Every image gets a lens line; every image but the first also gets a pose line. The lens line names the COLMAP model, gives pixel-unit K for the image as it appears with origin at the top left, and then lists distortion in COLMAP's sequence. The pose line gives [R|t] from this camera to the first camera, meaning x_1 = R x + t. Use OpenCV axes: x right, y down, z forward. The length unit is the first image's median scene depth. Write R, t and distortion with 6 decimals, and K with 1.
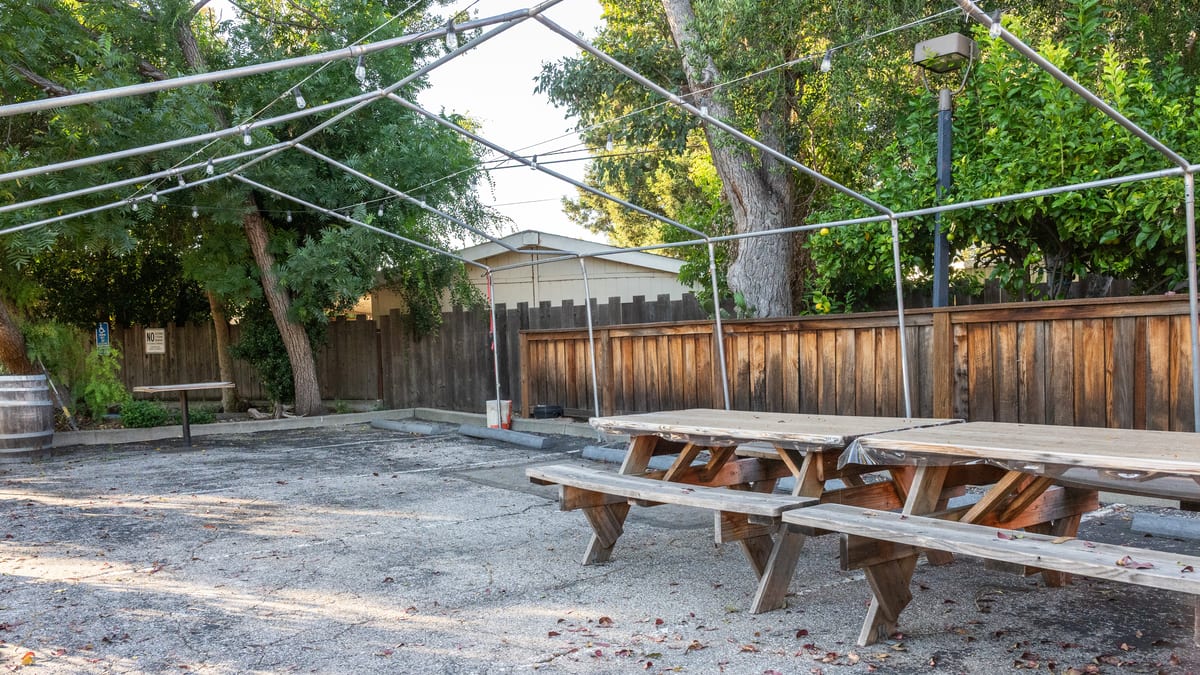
lens RADIAL K [[1158.9, 0, 600.0], [0, 1158.9, 337.5], [0, 0, 1]] dist [-0.001557, -0.001423]
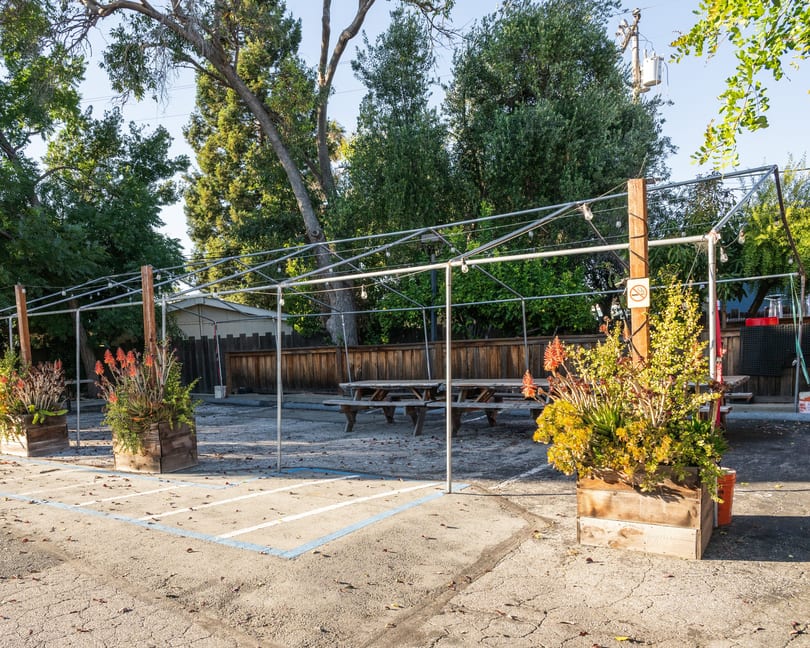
lens RADIAL K [[800.1, 0, 386.3], [0, 800.1, 323.7], [0, 0, 1]] dist [-0.000260, 0.001129]
pose [[0.951195, -0.001831, 0.308585, -0.328739], [0.012300, 0.999413, -0.031982, -0.008956], [-0.308345, 0.034216, 0.950659, -0.600095]]
